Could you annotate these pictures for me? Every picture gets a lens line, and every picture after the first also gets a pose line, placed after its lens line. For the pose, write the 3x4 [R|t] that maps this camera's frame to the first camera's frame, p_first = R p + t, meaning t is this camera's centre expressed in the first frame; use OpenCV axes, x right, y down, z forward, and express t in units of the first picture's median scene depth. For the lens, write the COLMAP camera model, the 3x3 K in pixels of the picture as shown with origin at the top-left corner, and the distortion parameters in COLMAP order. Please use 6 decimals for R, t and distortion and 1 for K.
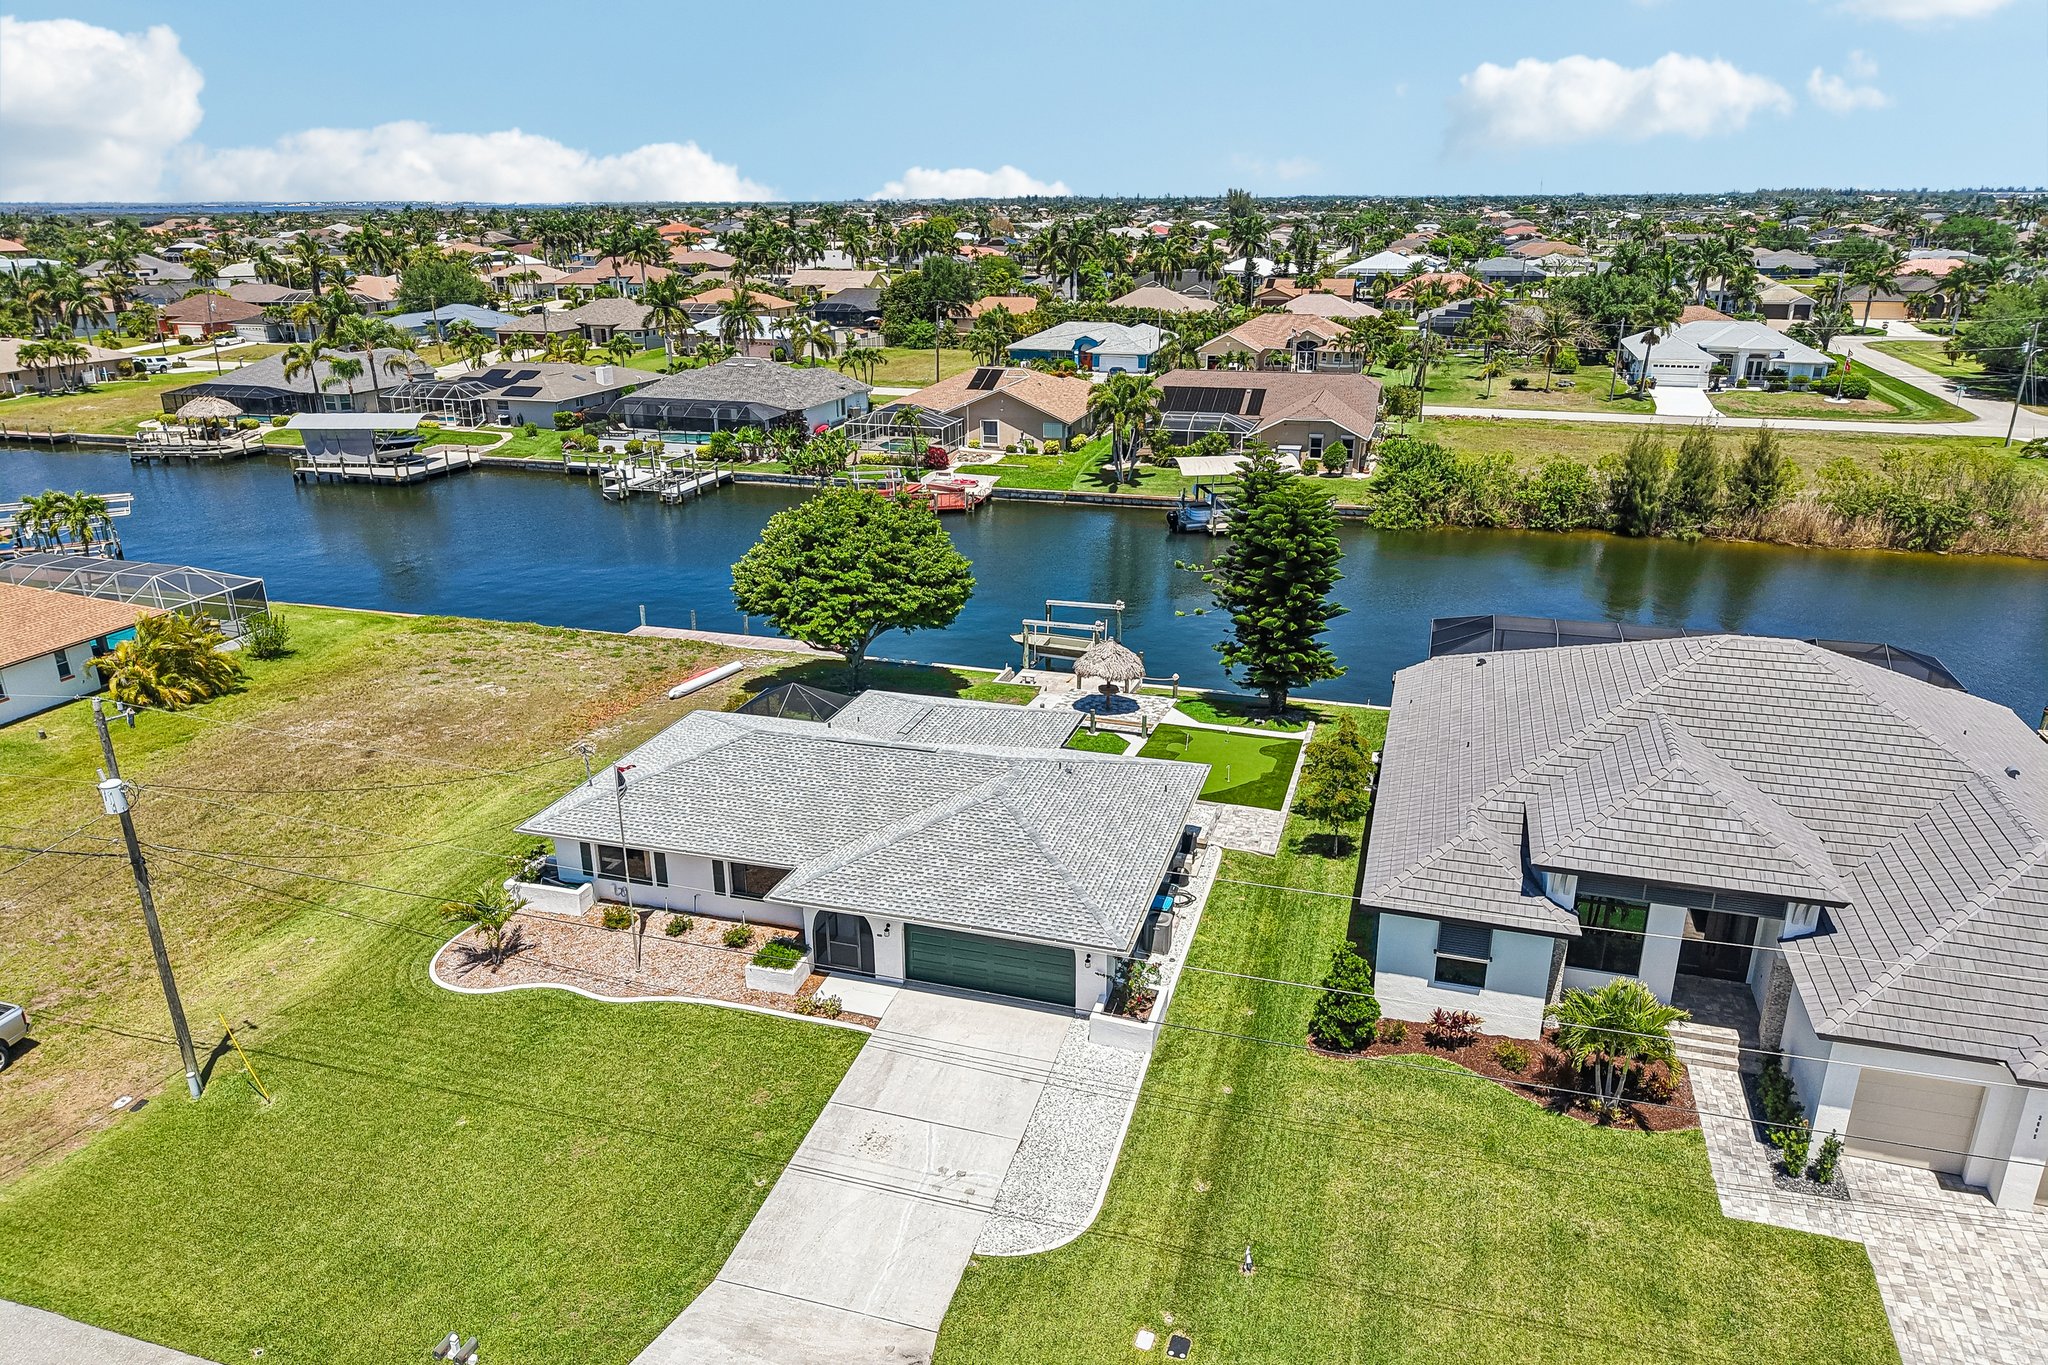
lens RADIAL K [[1364.6, 0, 1020.3], [0, 1364.6, 682.0], [0, 0, 1]] dist [0.027160, -0.025564]
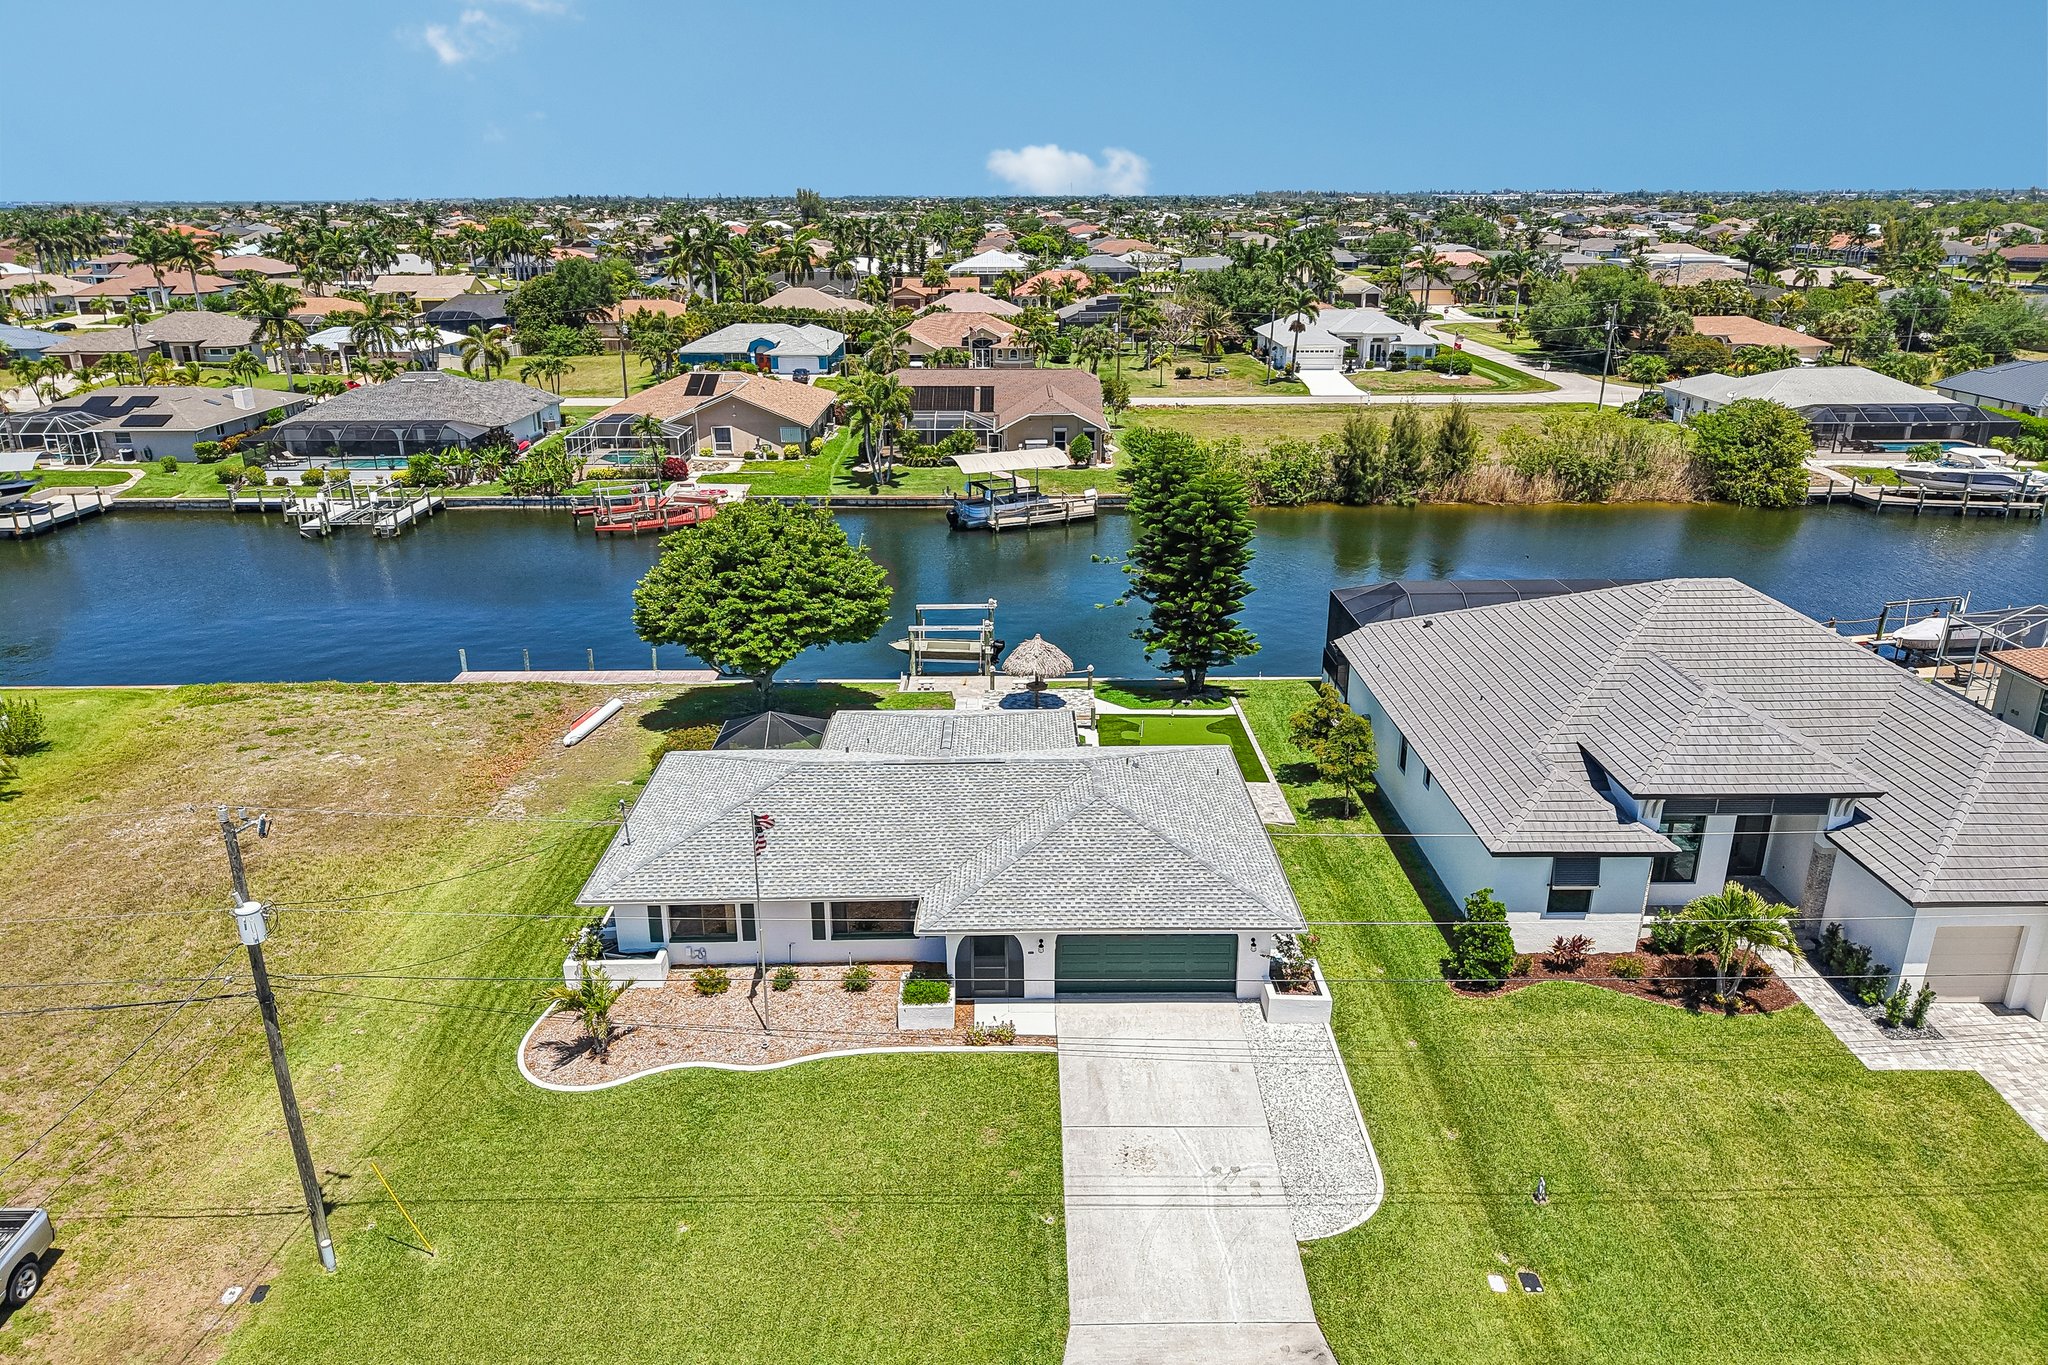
lens RADIAL K [[1364.6, 0, 1020.3], [0, 1364.6, 682.0], [0, 0, 1]] dist [0.027160, -0.025564]
pose [[0.953224, -0.100599, 0.285033, -0.227011], [0.100580, 0.994820, 0.014748, -0.013547], [-0.285040, 0.014611, 0.958404, 0.039932]]
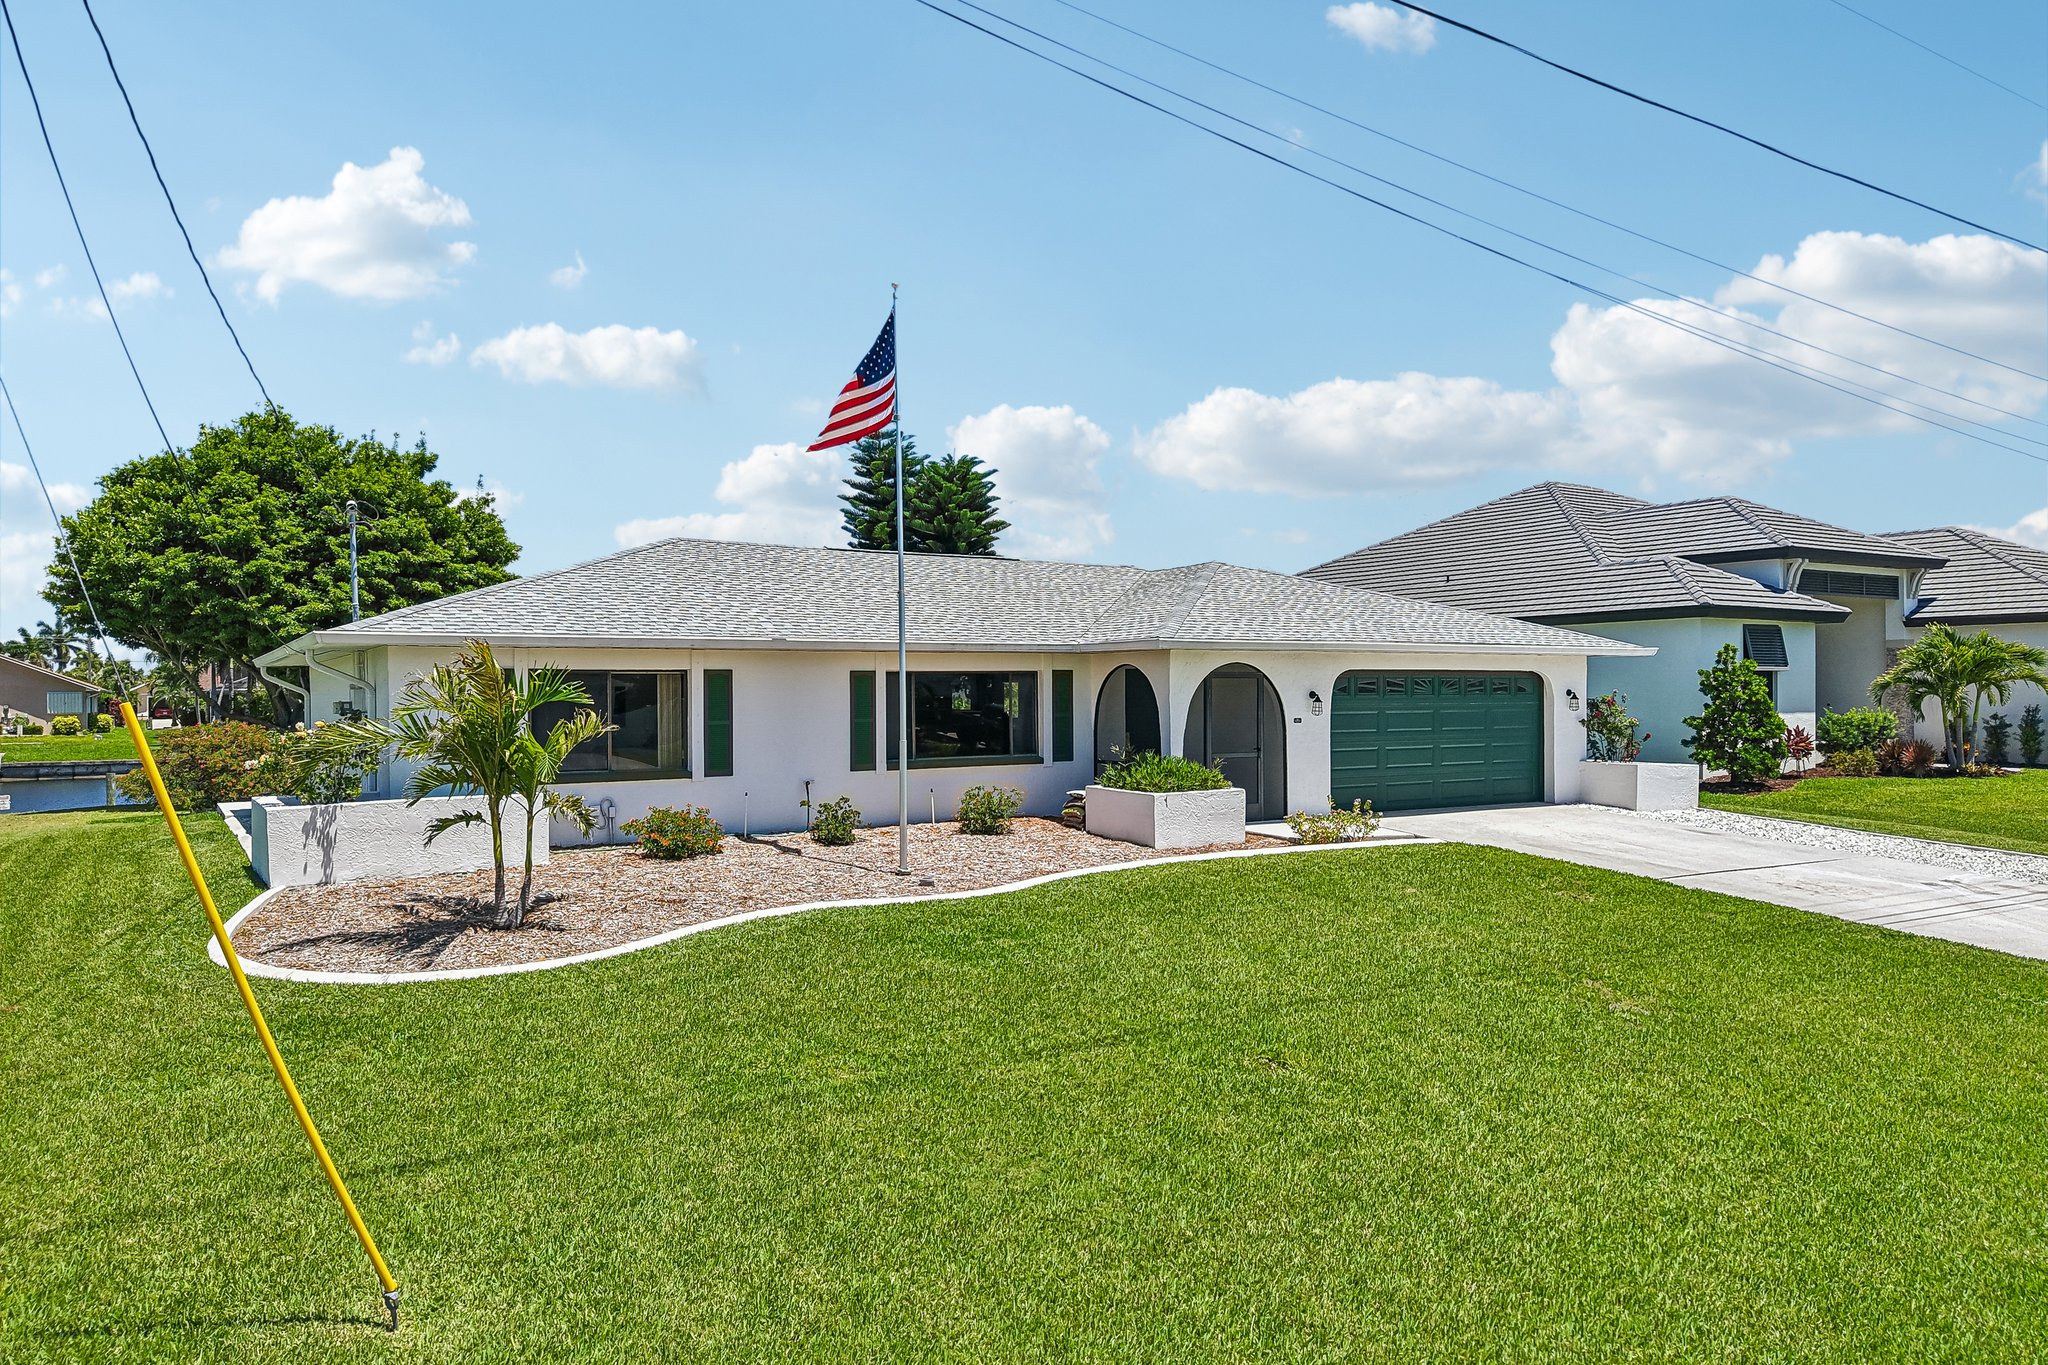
lens RADIAL K [[1364.6, 0, 1020.3], [0, 1364.6, 682.0], [0, 0, 1]] dist [0.027160, -0.025564]
pose [[0.659210, 0.007752, 0.751919, -0.346209], [0.252649, 0.939533, -0.231184, 0.163615], [-0.708245, 0.342371, 0.617391, 0.461474]]
